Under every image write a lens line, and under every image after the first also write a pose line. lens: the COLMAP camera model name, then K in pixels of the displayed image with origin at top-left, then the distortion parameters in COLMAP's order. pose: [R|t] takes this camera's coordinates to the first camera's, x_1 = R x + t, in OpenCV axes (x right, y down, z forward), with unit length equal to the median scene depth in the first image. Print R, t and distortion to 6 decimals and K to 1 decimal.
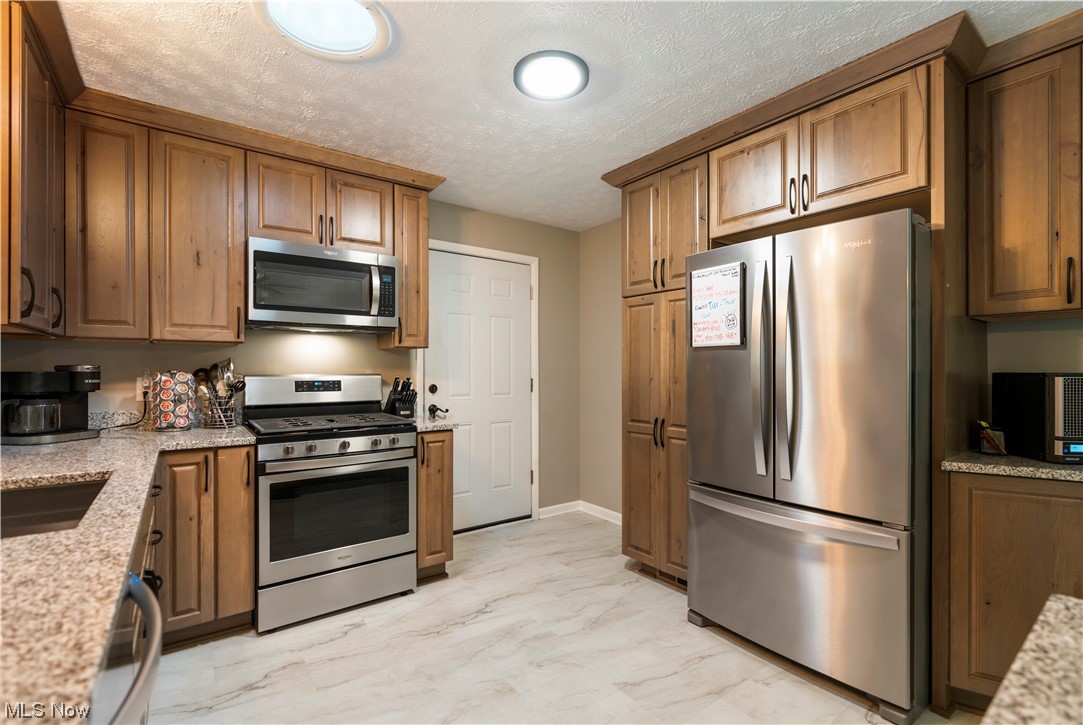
lens RADIAL K [[486.6, 0, 538.8], [0, 486.6, 368.4], [0, 0, 1]] dist [-0.003041, 0.000258]
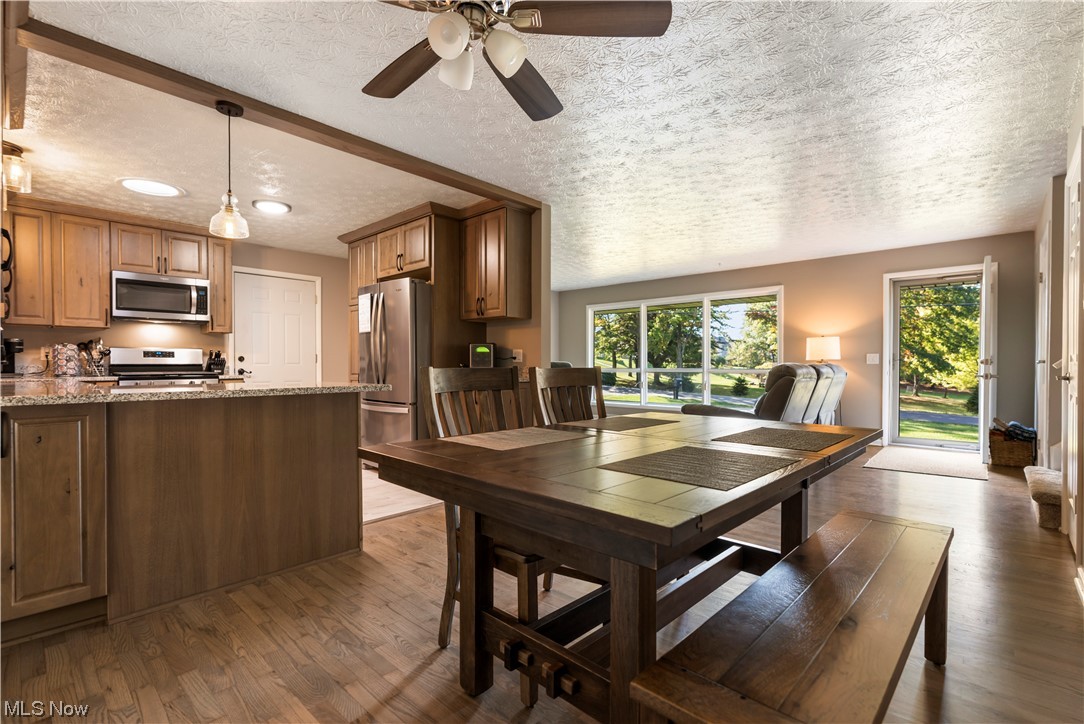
lens RADIAL K [[500.2, 0, 529.0], [0, 500.2, 367.1], [0, 0, 1]] dist [0.012856, -0.000208]
pose [[0.986740, -0.001444, 0.162301, 0.618528], [0.000108, 0.999966, 0.008242, 0.075641], [-0.162308, -0.008115, 0.986707, -1.091641]]
